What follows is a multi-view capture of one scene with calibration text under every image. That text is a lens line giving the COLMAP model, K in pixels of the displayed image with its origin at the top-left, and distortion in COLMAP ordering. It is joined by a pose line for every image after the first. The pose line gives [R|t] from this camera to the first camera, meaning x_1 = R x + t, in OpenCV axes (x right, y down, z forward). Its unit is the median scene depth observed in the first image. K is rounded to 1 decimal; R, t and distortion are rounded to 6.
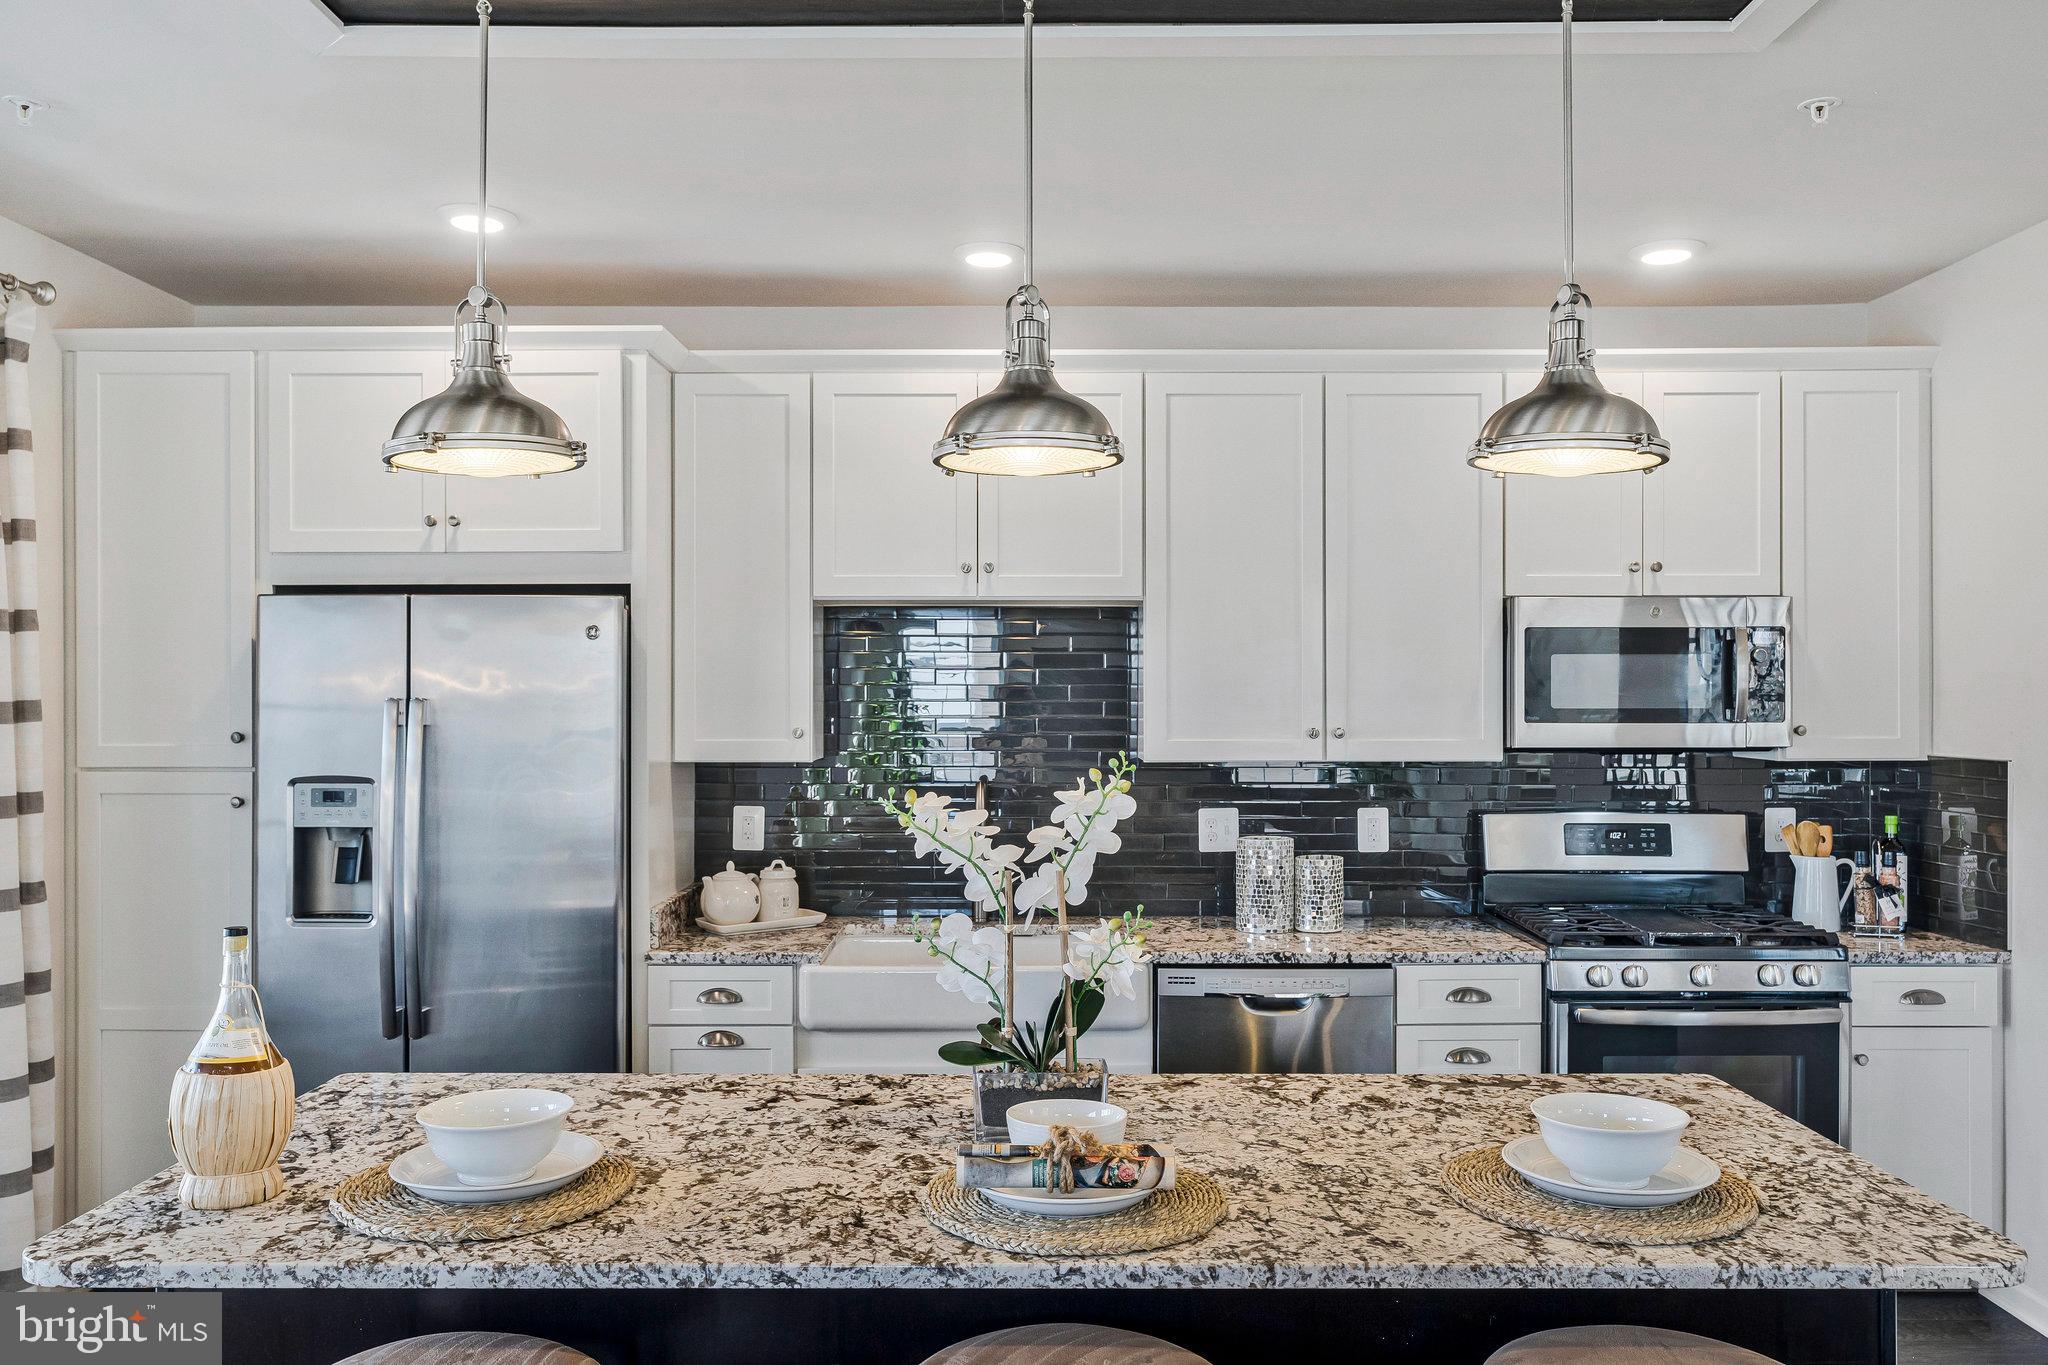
lens RADIAL K [[1555.9, 0, 1029.1], [0, 1555.9, 700.3], [0, 0, 1]] dist [-0.005230, 0.002061]
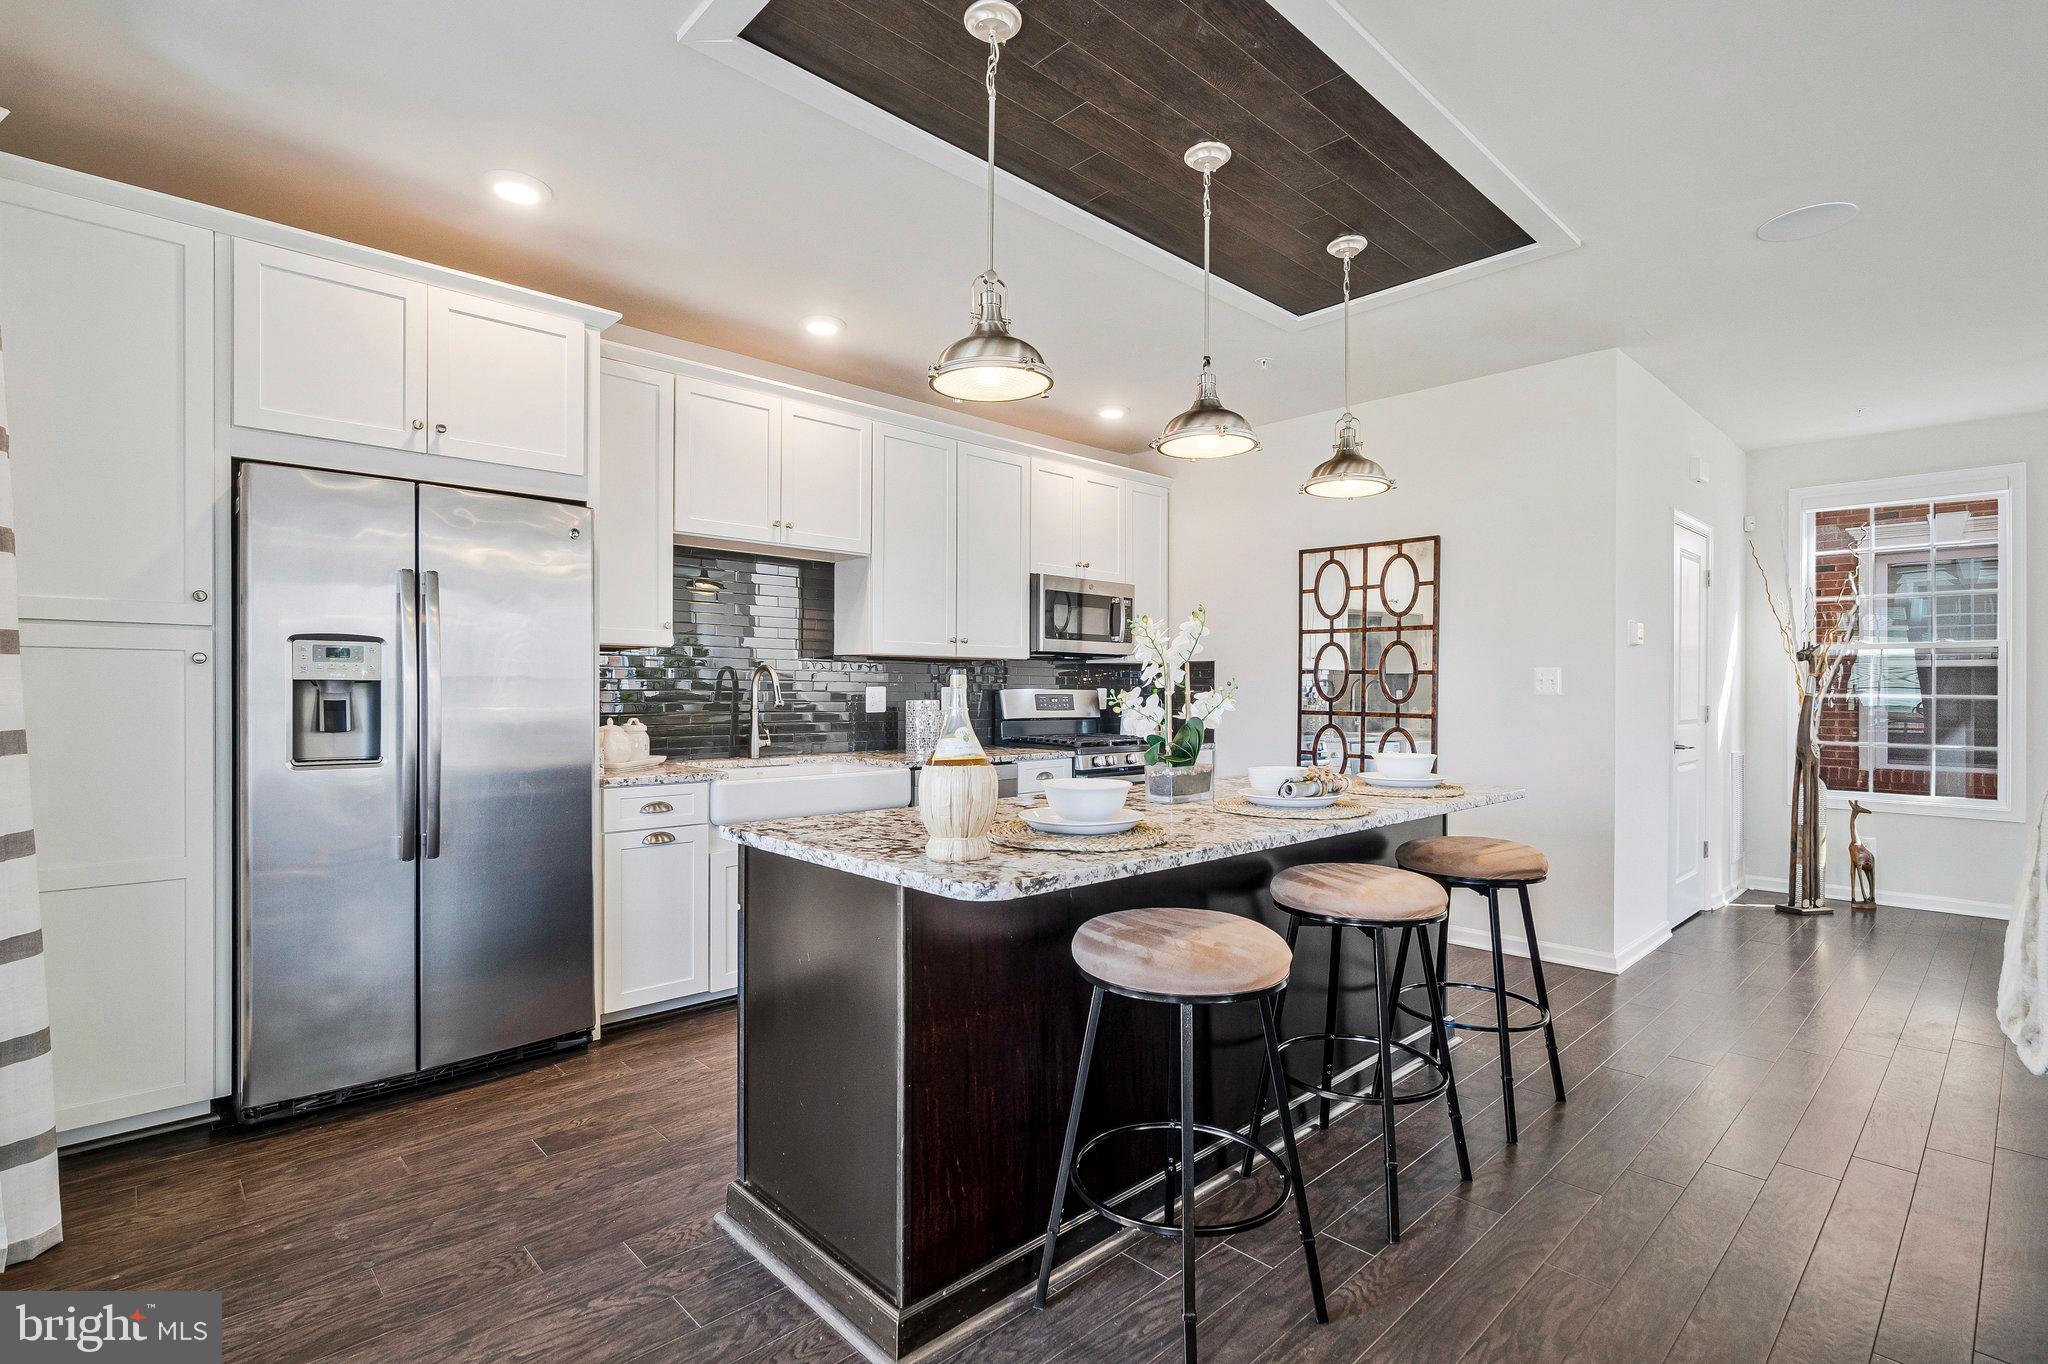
lens RADIAL K [[932.3, 0, 1026.2], [0, 932.3, 685.0], [0, 0, 1]] dist [-0.000193, 0.000669]
pose [[0.738813, 0.006503, 0.673879, -0.511139], [-0.004113, 0.999978, -0.005141, 0.082798], [-0.673898, 0.001027, 0.738823, 0.163604]]
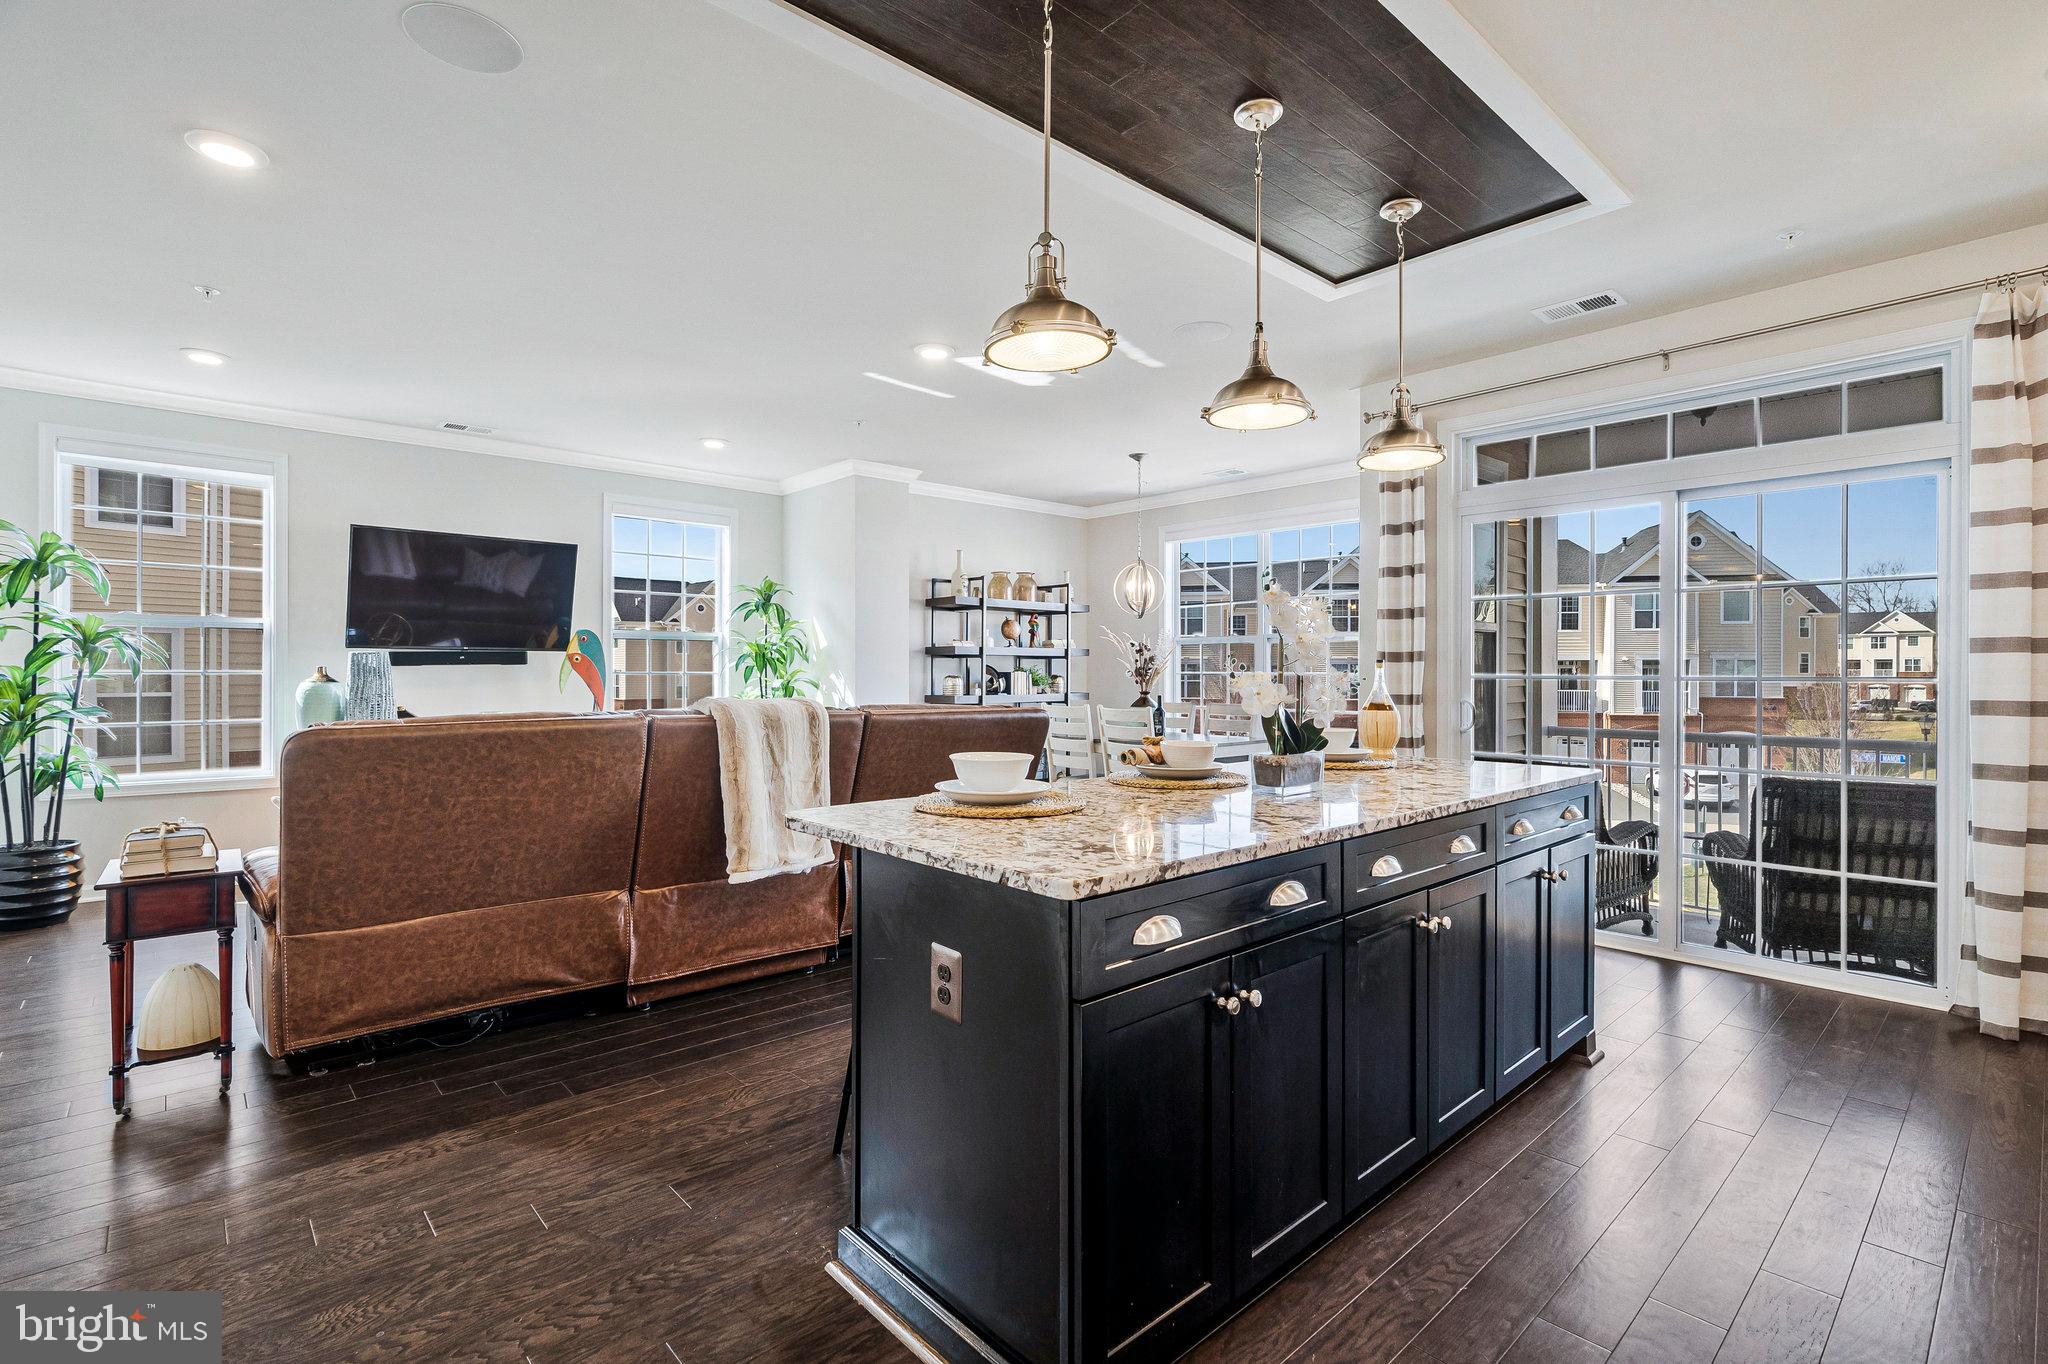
lens RADIAL K [[953.8, 0, 1014.2], [0, 953.8, 678.0], [0, 0, 1]] dist [-0.015798, -0.000084]
pose [[-0.752938, 0.004751, -0.658075, 0.541188], [-0.003291, 0.999934, 0.010984, 0.083714], [0.658084, 0.010436, -0.752872, 0.918505]]
